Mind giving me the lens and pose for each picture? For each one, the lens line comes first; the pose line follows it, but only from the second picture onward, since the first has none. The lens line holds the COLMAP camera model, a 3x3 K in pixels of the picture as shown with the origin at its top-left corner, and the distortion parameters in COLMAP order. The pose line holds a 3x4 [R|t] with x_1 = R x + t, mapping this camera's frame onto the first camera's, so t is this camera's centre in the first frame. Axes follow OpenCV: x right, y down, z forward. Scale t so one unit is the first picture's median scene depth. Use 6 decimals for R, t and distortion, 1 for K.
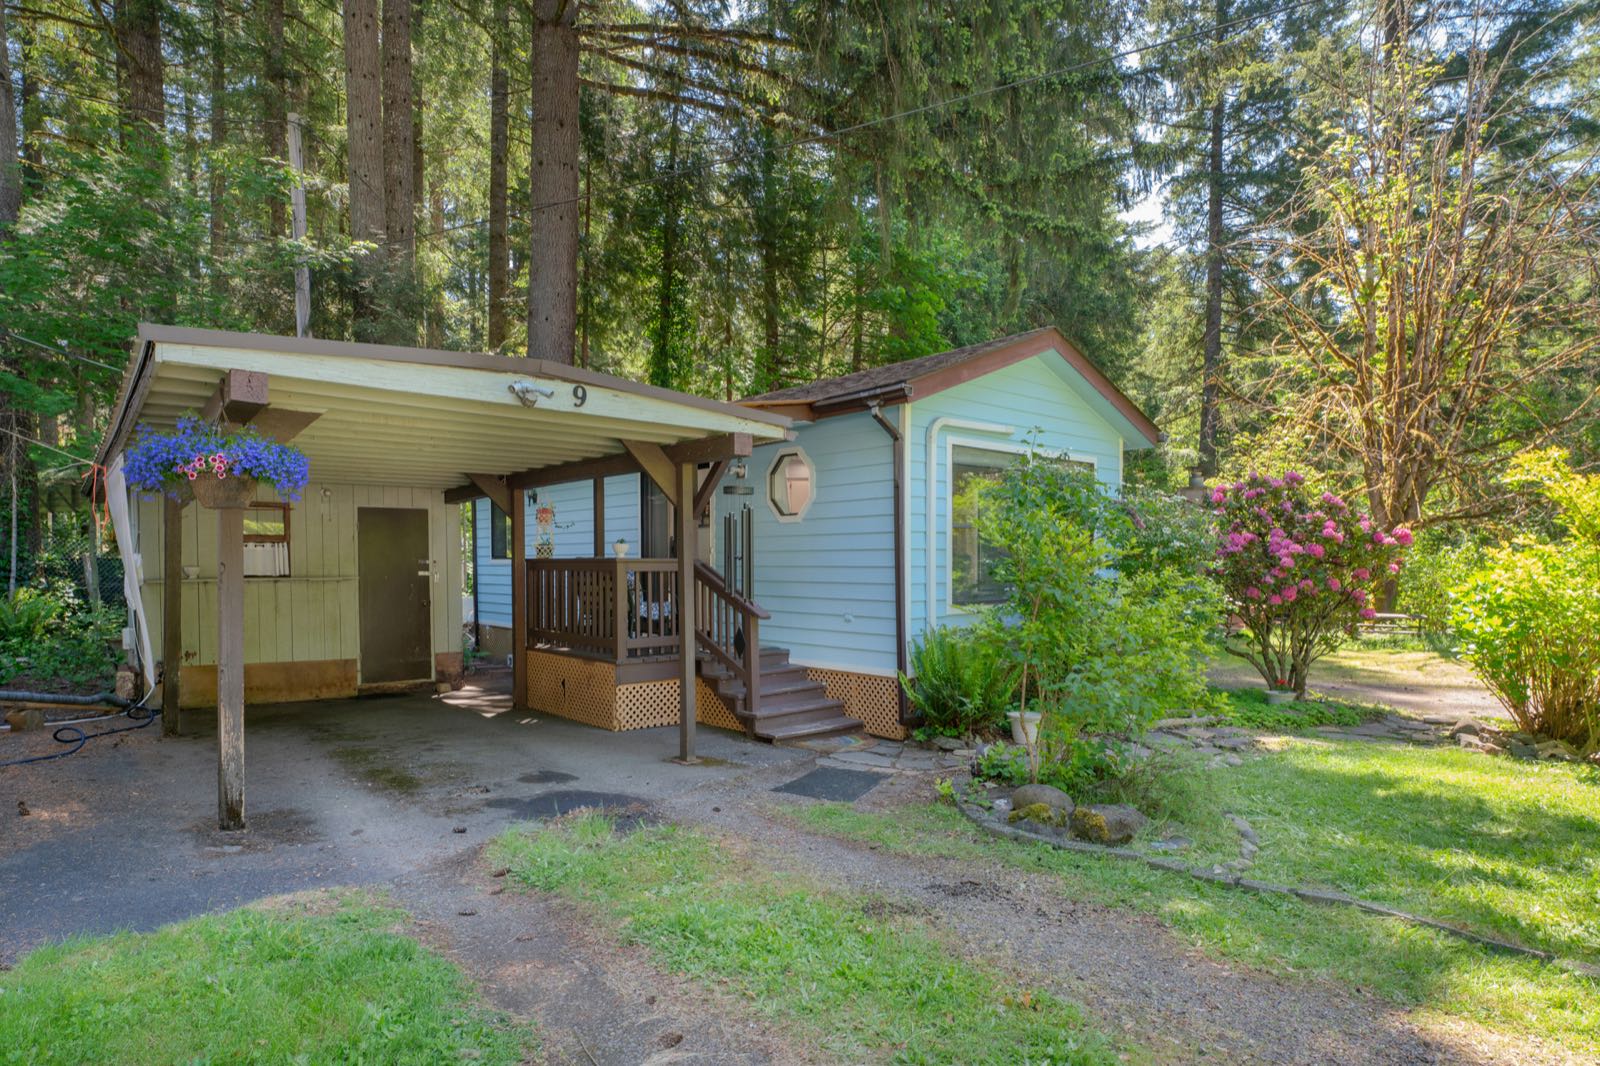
lens RADIAL K [[860.5, 0, 798.4], [0, 860.5, 588.7], [0, 0, 1]] dist [-0.006869, 0.001798]
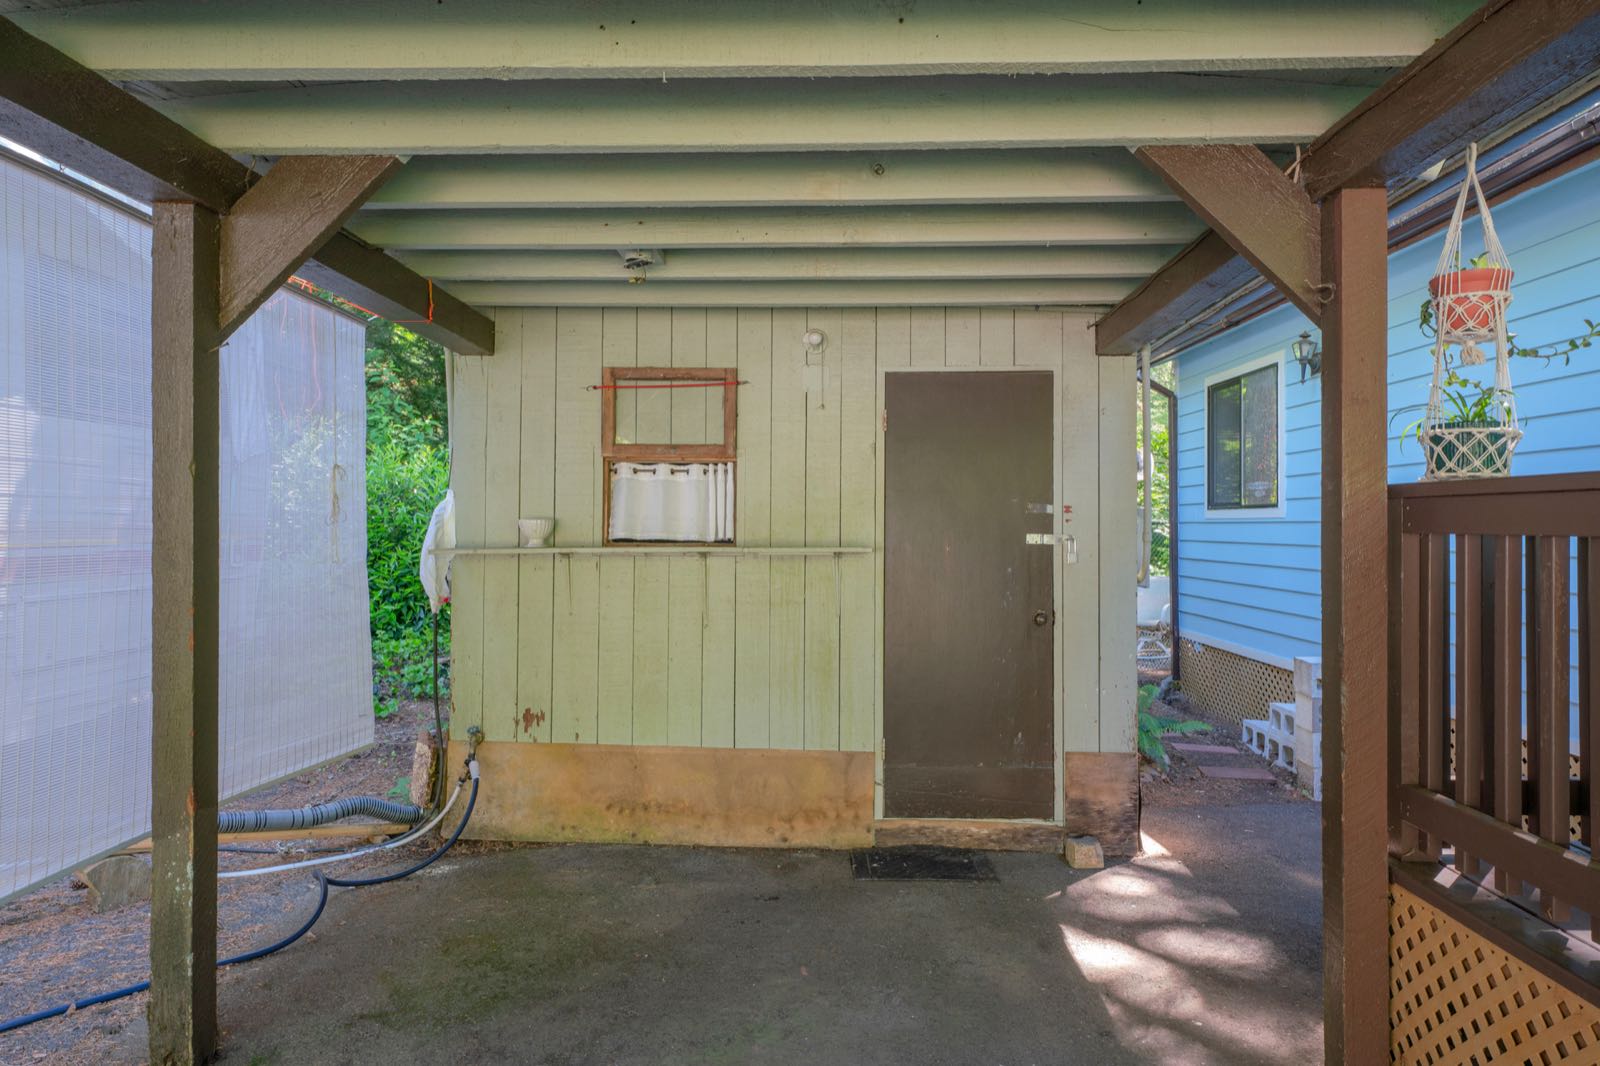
lens RADIAL K [[962.0, 0, 836.1], [0, 962.0, 522.6], [0, 0, 1]] dist [0.014452, 0.003414]
pose [[0.766915, 0.001110, -0.641748, -0.265179], [-0.021798, 0.999467, -0.024321, -0.014779], [0.641378, 0.032640, 0.766530, 0.705595]]
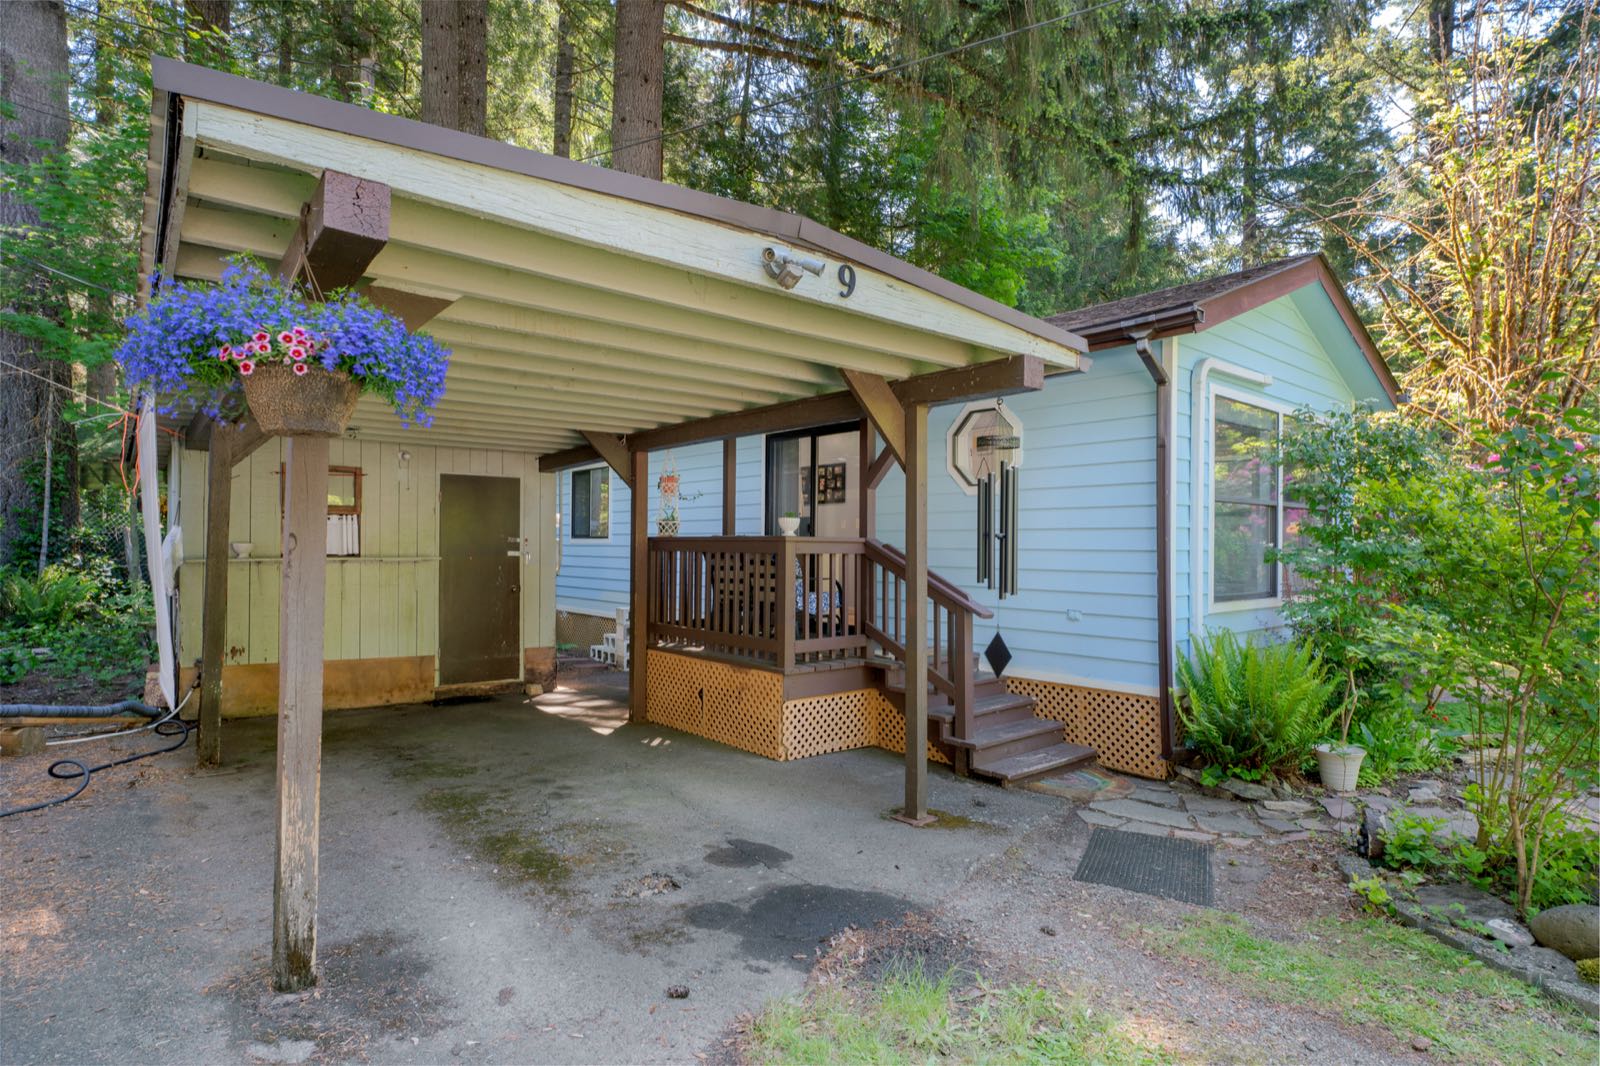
lens RADIAL K [[820.2, 0, 802.8], [0, 820.2, 543.1], [0, 0, 1]] dist [-0.009047, 0.000405]
pose [[0.999841, 0.009242, -0.015265, -0.159860], [-0.009757, 0.999373, -0.034043, -0.004050], [0.014941, 0.034187, 0.999304, 0.227952]]
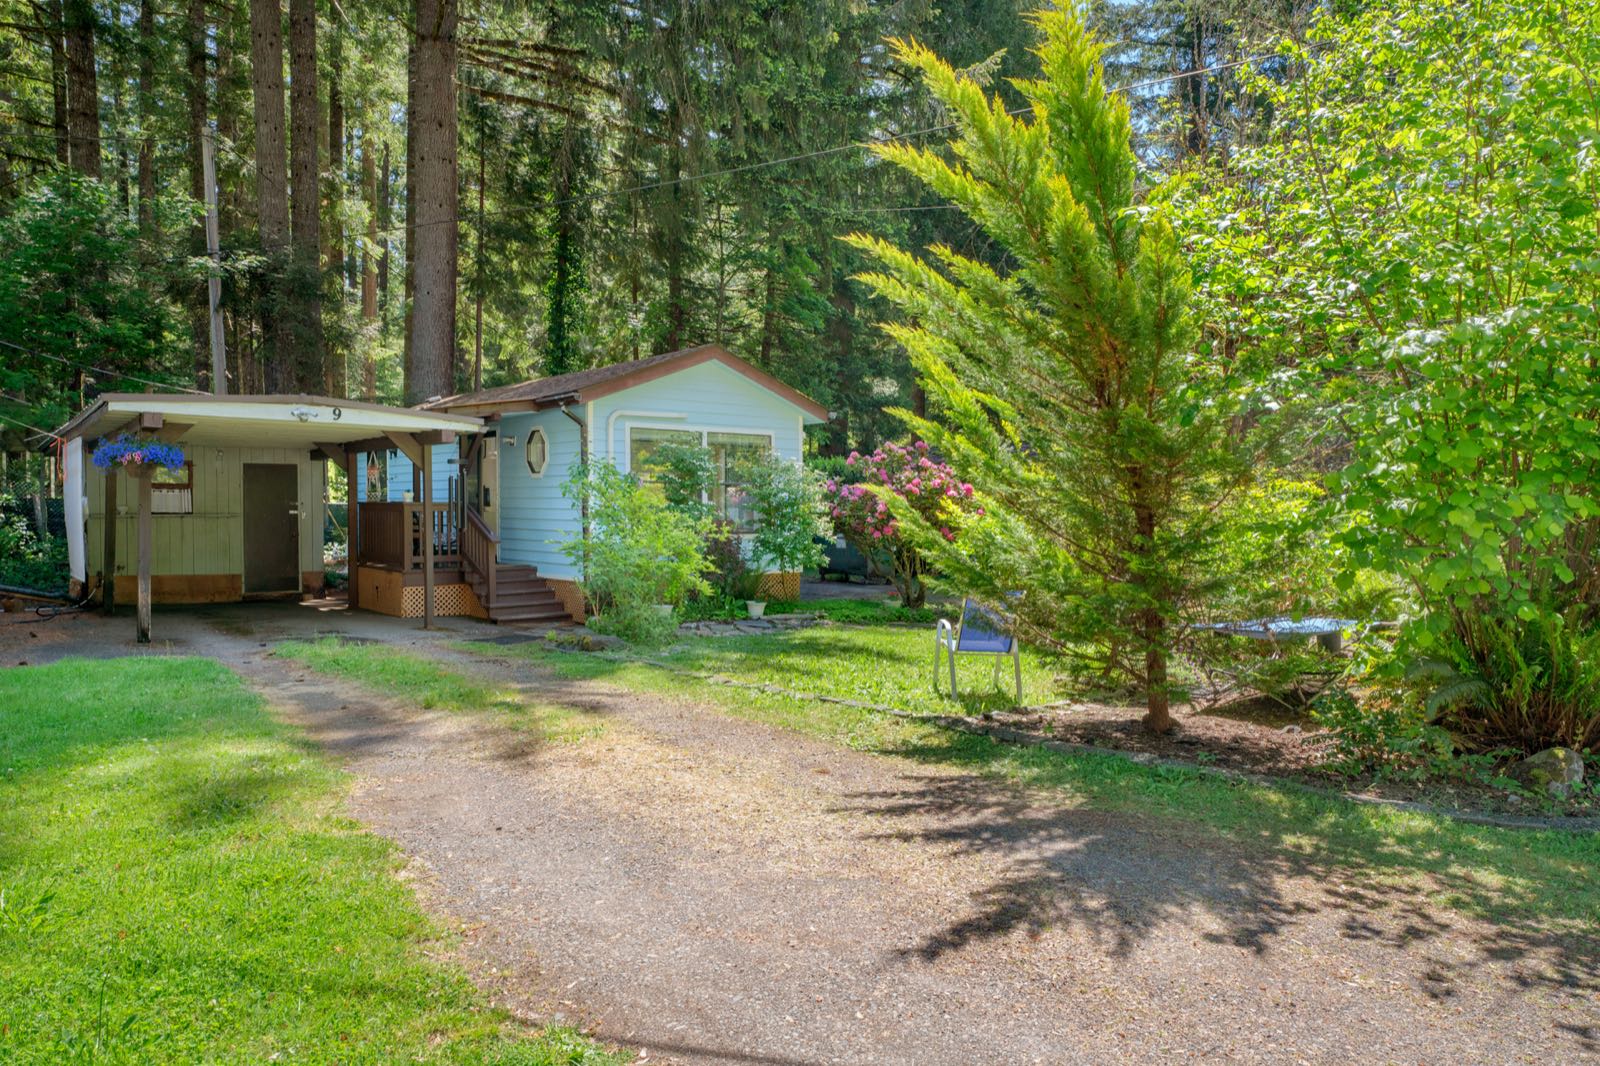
lens RADIAL K [[1005.5, 0, 797.1], [0, 1005.5, 531.7], [0, 0, 1]] dist [0.019156, -0.002863]
pose [[0.999685, 0.006482, -0.024242, 0.450204], [-0.006588, 0.999969, -0.004296, 0.016512], [0.024213, 0.004454, 0.999697, -0.648732]]
